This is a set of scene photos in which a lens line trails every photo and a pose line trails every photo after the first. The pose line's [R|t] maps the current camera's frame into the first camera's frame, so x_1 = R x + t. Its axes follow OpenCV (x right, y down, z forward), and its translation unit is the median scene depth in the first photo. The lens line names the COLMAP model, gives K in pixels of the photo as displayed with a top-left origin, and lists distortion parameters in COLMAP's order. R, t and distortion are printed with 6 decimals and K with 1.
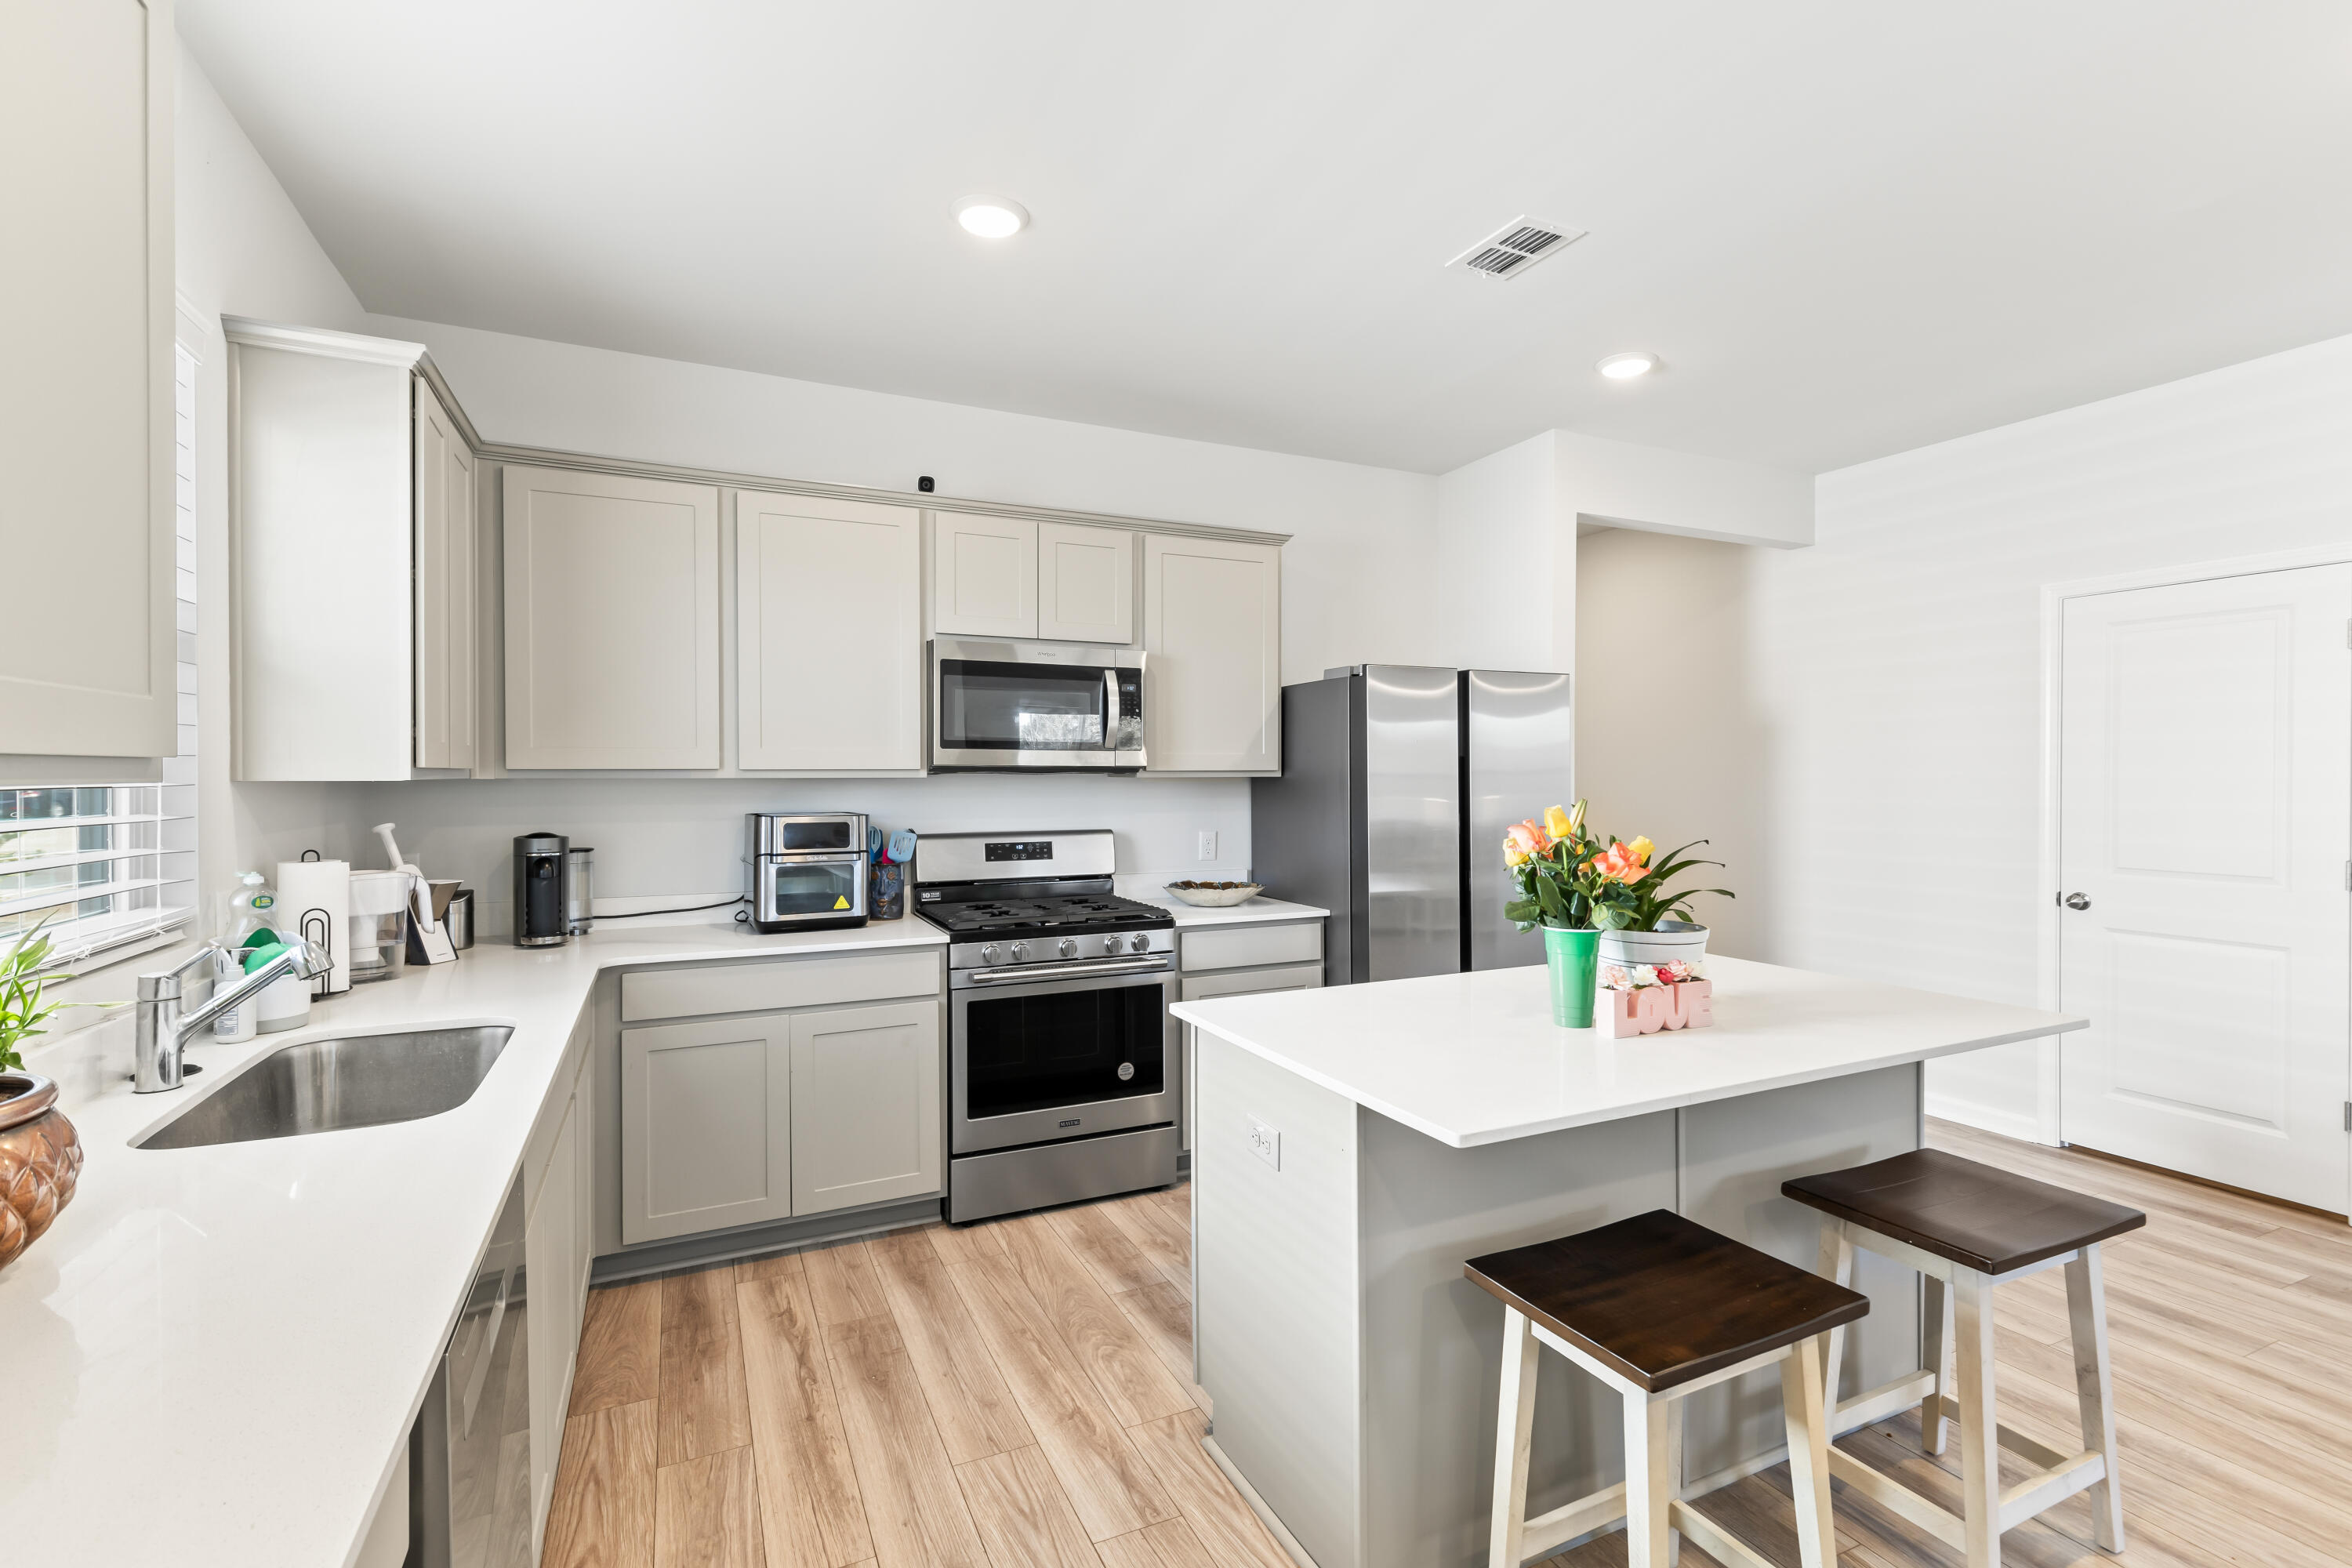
lens RADIAL K [[1103.0, 0, 1178.4], [0, 1103.0, 811.3], [0, 0, 1]] dist [0.012283, -0.000159]
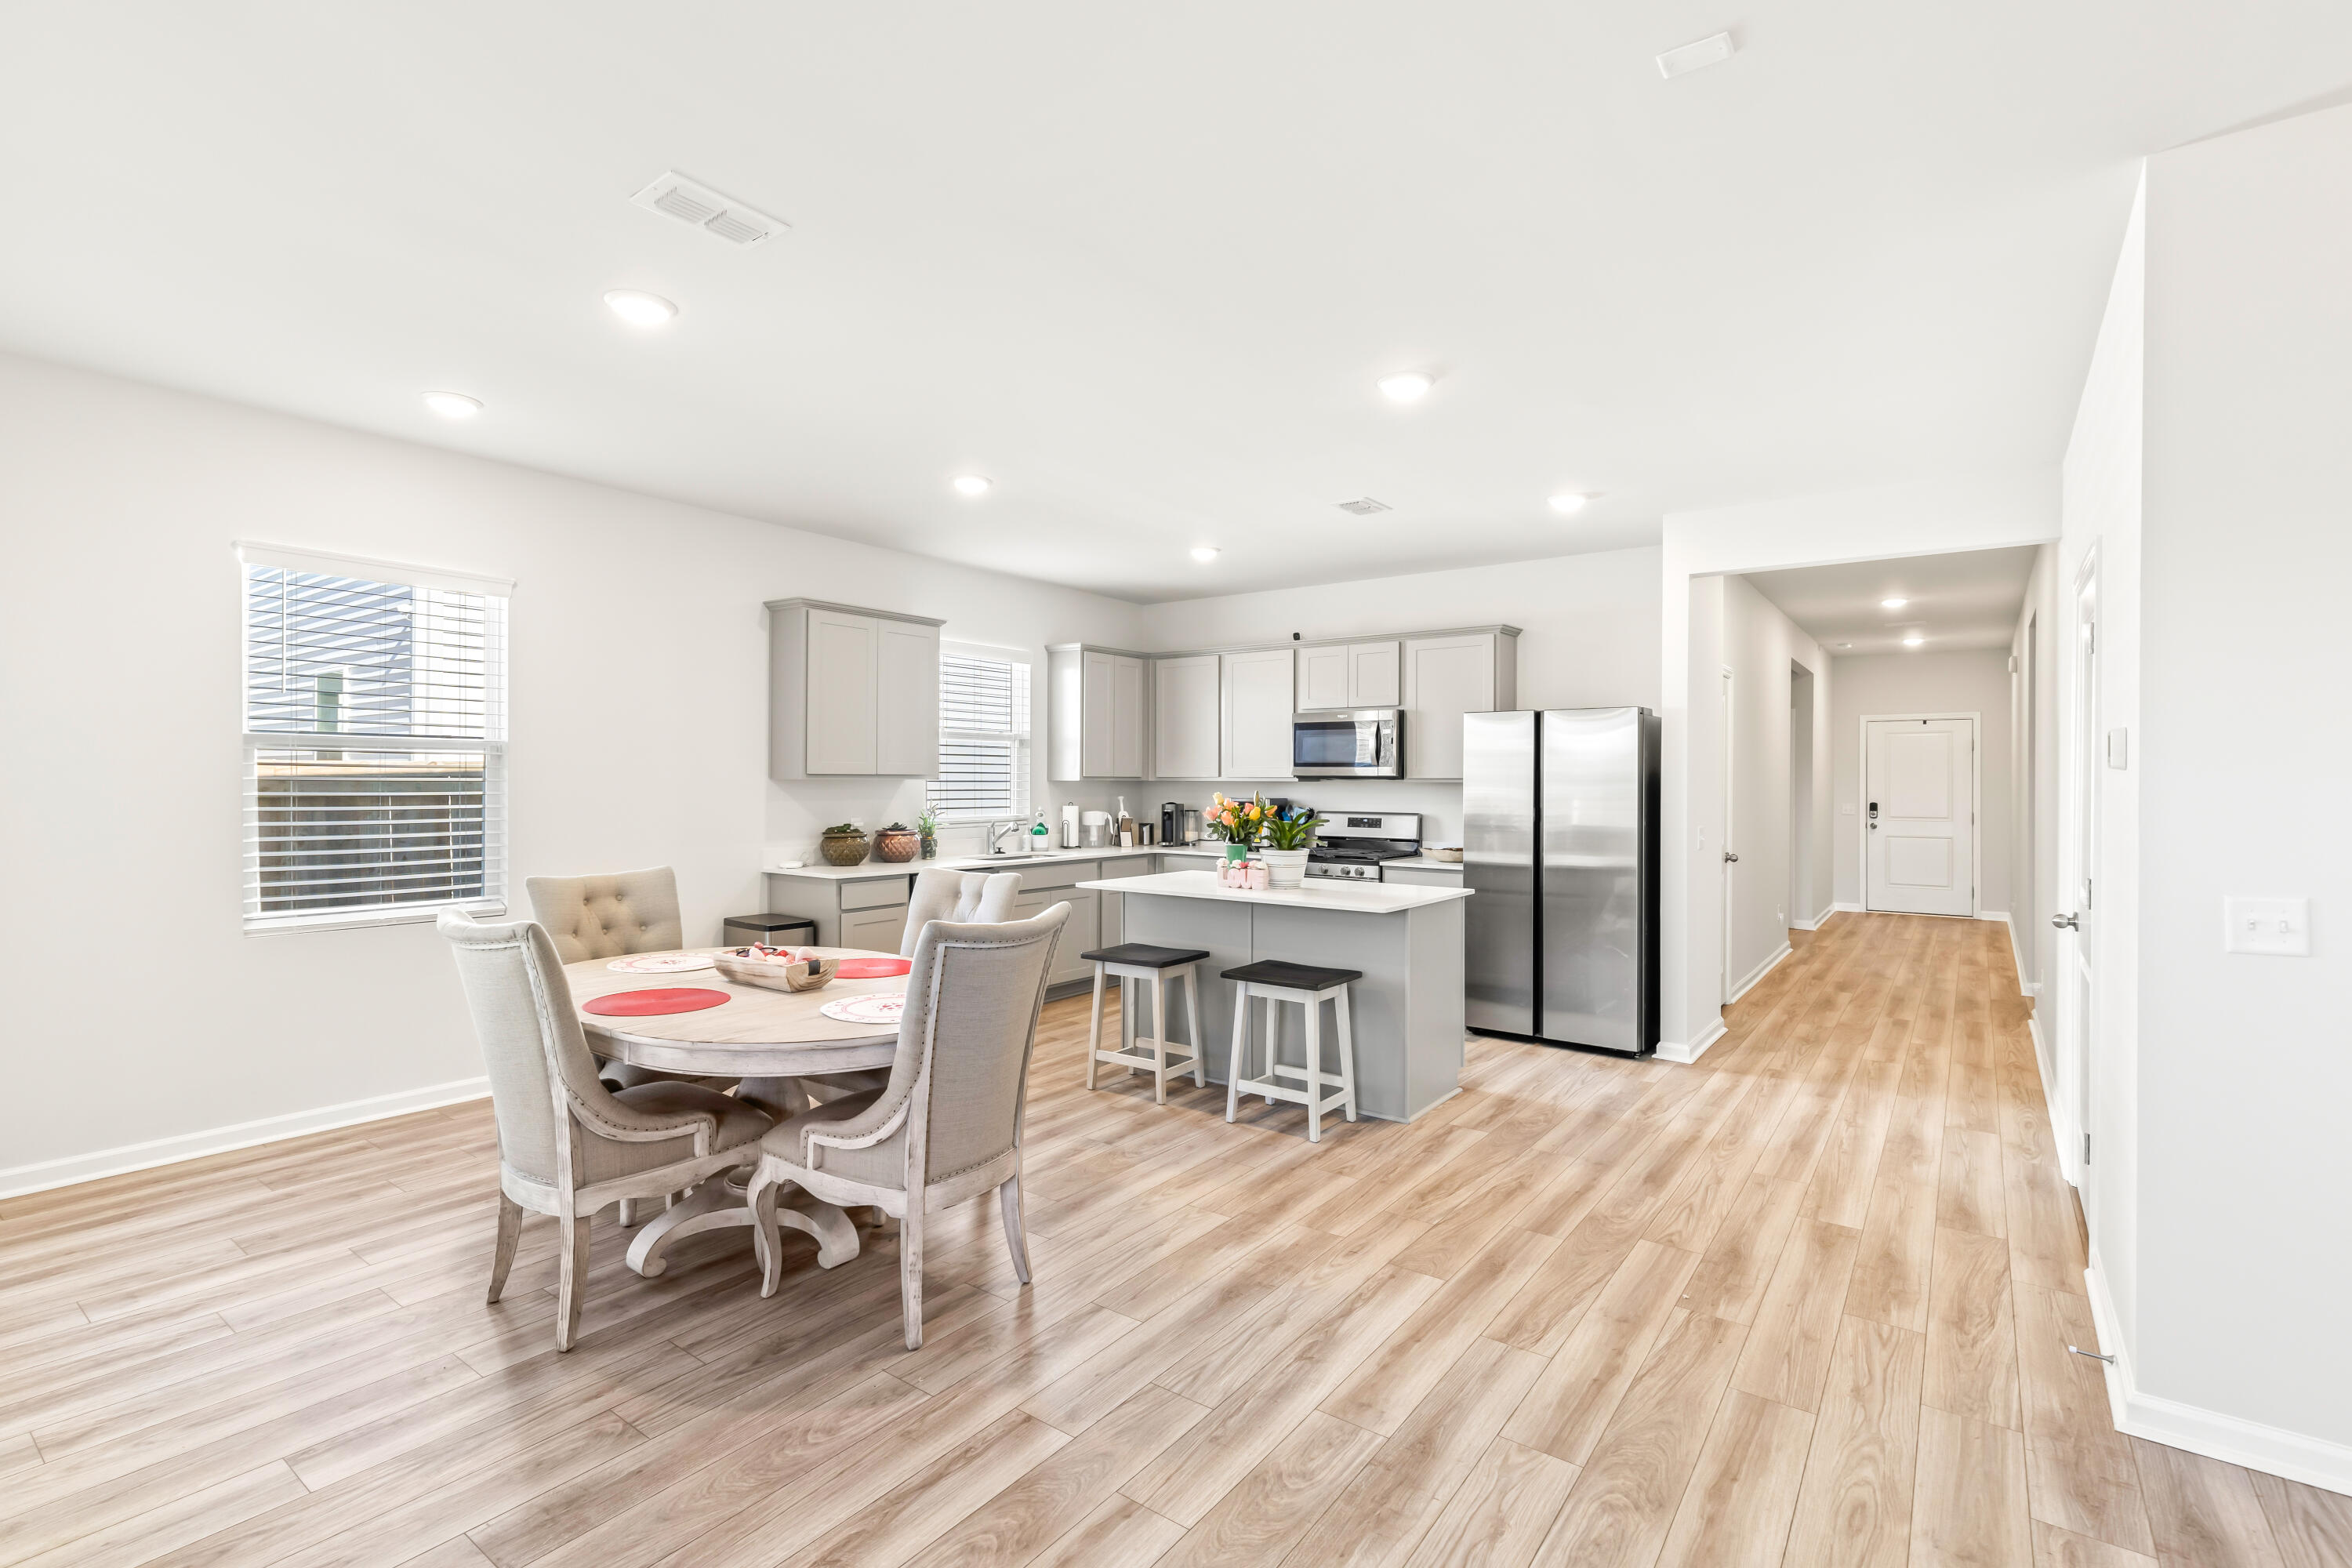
lens RADIAL K [[1103.0, 0, 1178.4], [0, 1103.0, 811.3], [0, 0, 1]] dist [0.012283, -0.000159]
pose [[0.468017, 0.029907, -0.883213, 1.805020], [-0.032575, 0.999332, 0.016577, -0.003166], [0.883119, 0.021012, 0.468679, -0.161208]]
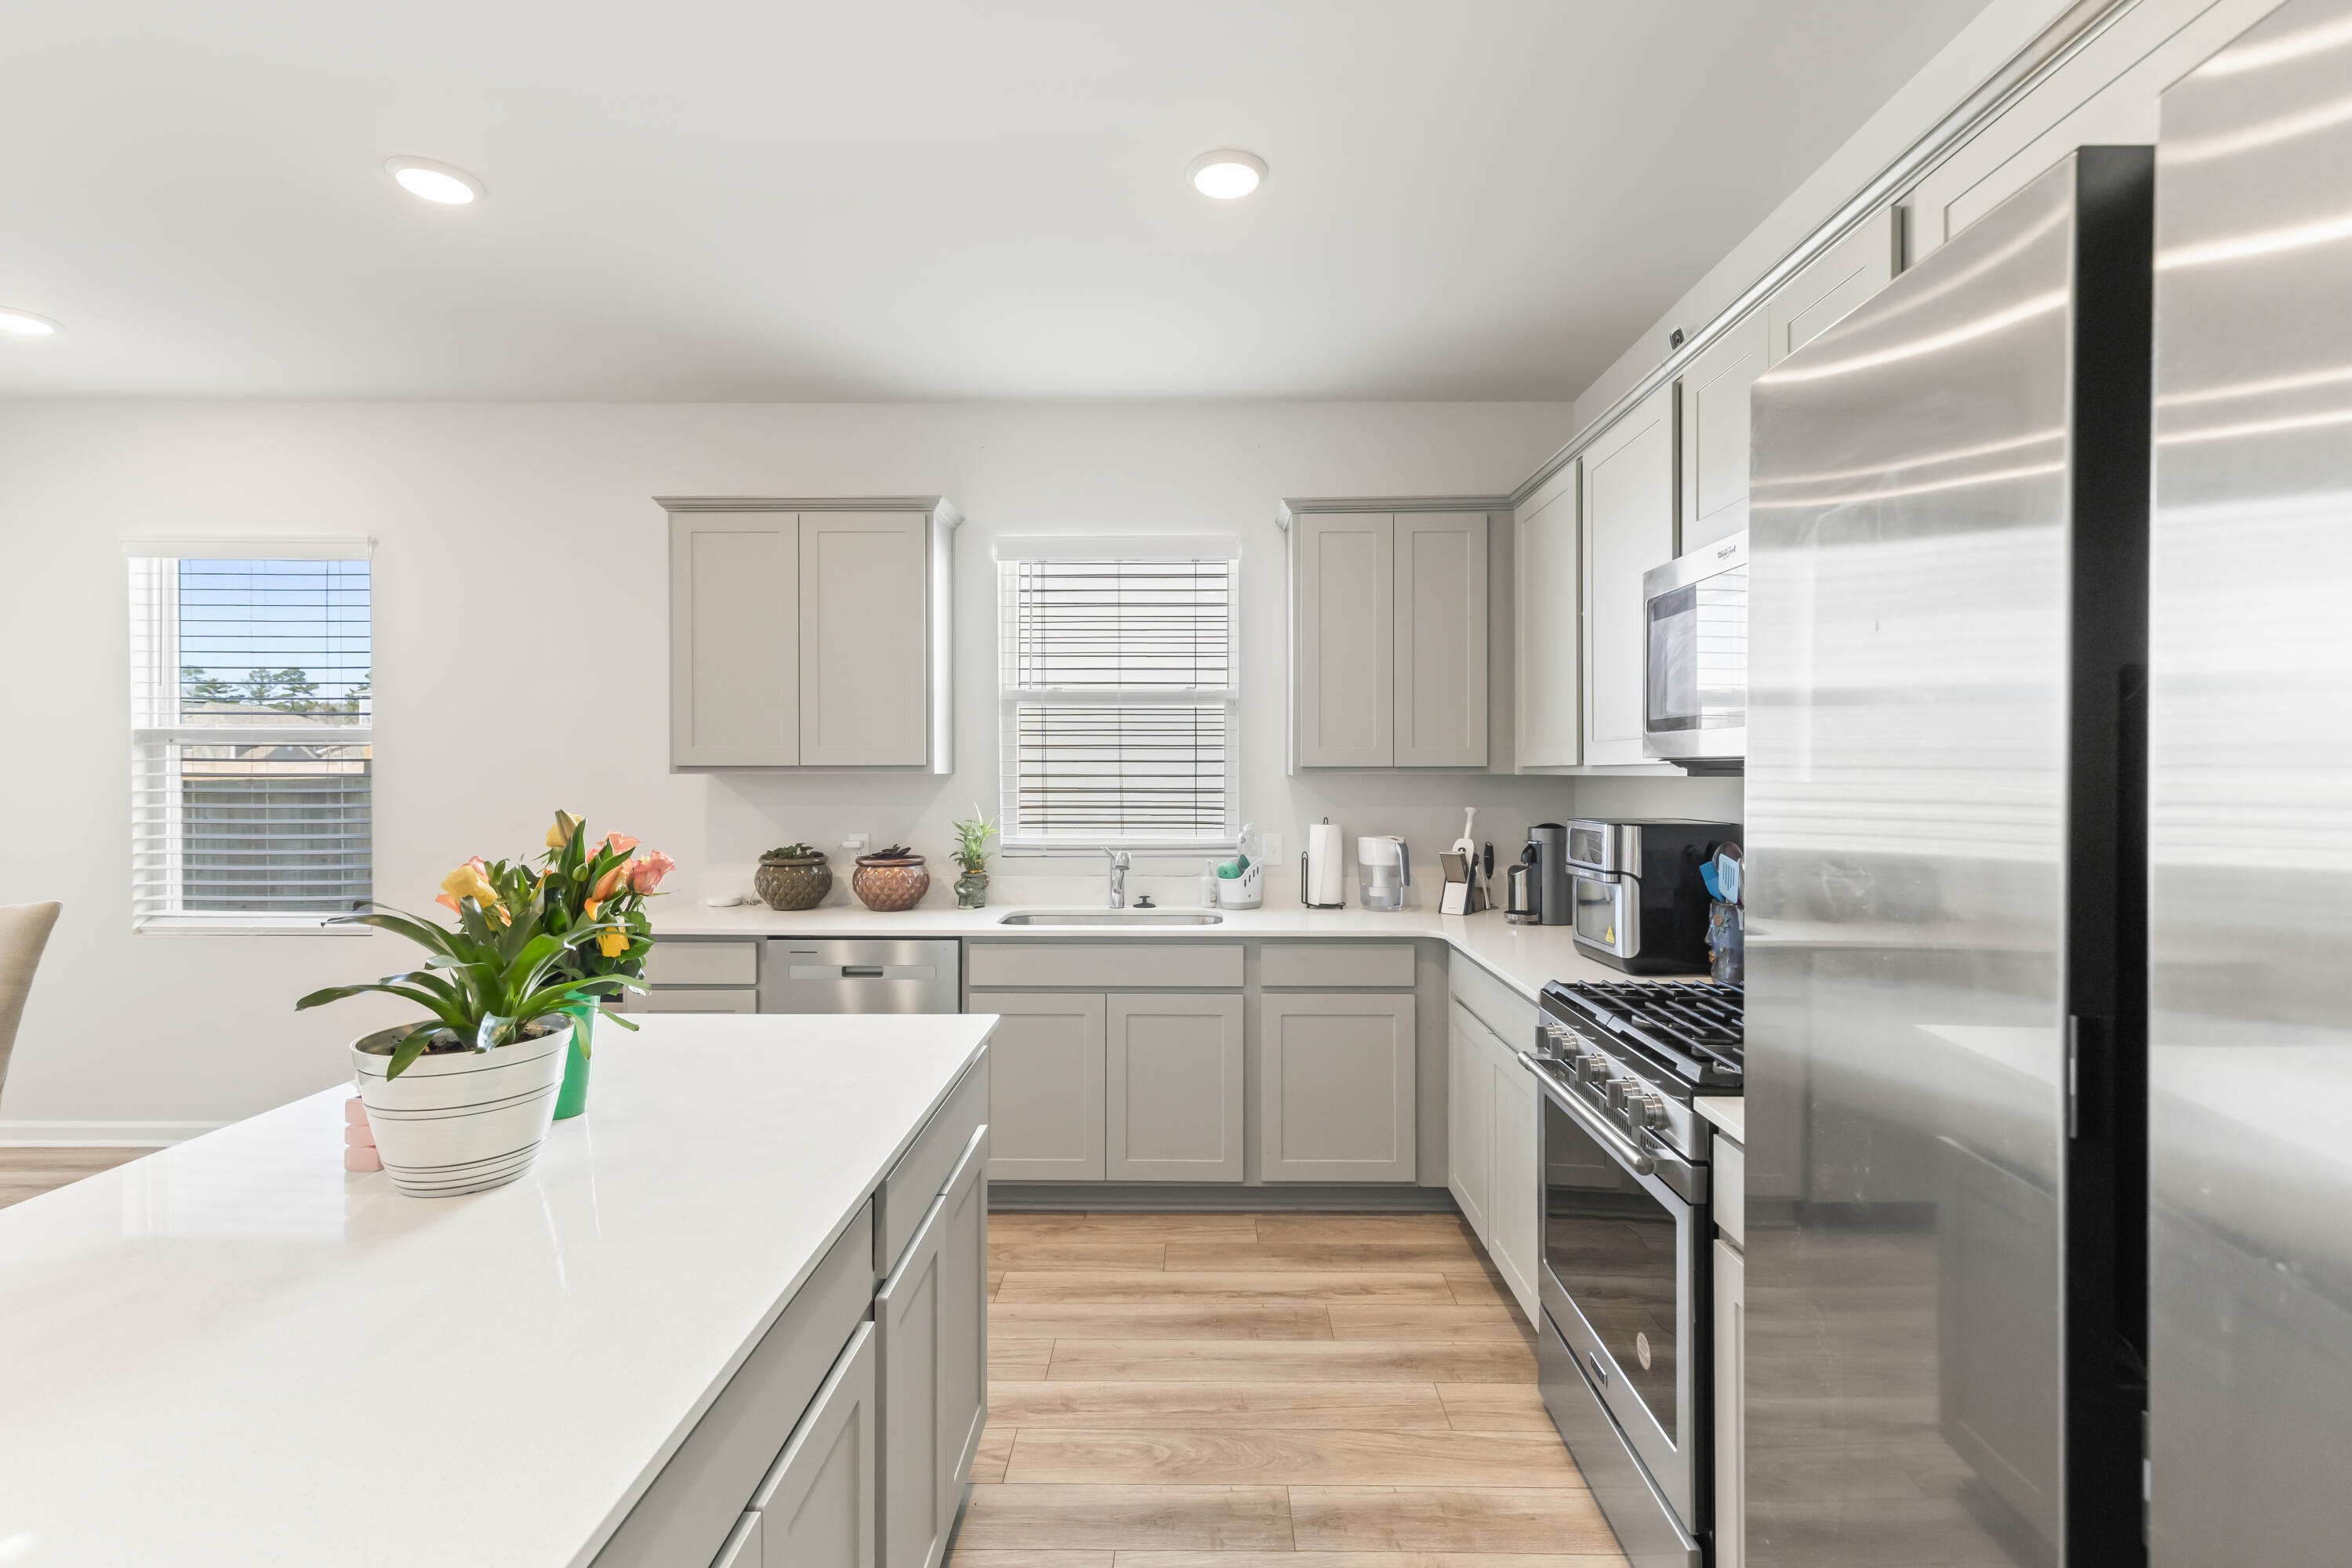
lens RADIAL K [[1089.2, 0, 1188.9], [0, 1089.2, 773.8], [0, 0, 1]] dist [0.001886, -0.000488]
pose [[-0.444631, 0.010174, -0.895656, 0.623193], [-0.025959, 0.999369, 0.024238, -0.052320], [0.895338, 0.034027, -0.444086, 1.274791]]
